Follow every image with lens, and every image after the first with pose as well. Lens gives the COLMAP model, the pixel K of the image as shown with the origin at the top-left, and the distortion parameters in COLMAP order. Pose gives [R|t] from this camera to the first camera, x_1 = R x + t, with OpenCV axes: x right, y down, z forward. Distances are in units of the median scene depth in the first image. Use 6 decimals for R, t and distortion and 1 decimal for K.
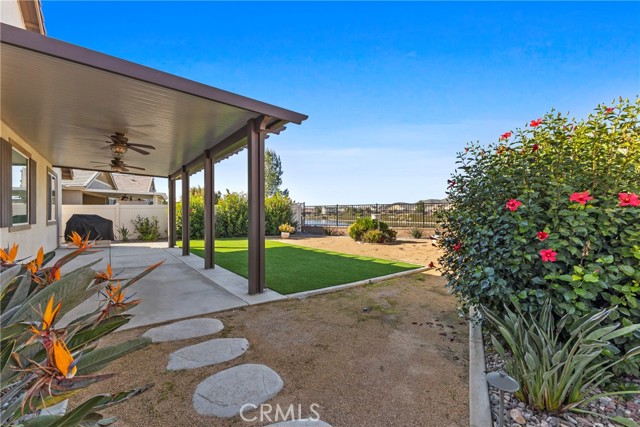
lens RADIAL K [[278.9, 0, 323.0], [0, 278.9, 215.4], [0, 0, 1]] dist [0.013555, 0.000114]
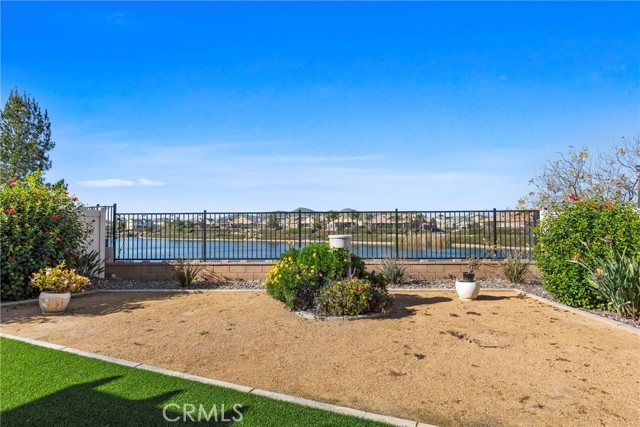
lens RADIAL K [[362.3, 0, 317.3], [0, 362.3, 211.2], [0, 0, 1]] dist [0.001364, -0.001358]
pose [[0.883712, 0.021369, 0.467542, -0.064204], [0.003948, 0.998581, -0.053101, -0.009091], [-0.468014, 0.048772, 0.882374, 0.475602]]
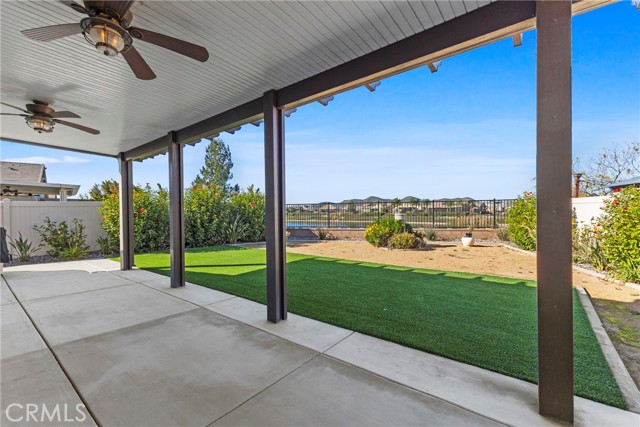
lens RADIAL K [[278.9, 0, 319.2], [0, 278.9, 215.9], [0, 0, 1]] dist [0.013555, 0.000114]
pose [[0.967206, -0.008408, 0.253853, -0.213393], [0.007352, 0.999960, 0.005108, -0.003286], [-0.253886, -0.003074, 0.967229, 0.216525]]
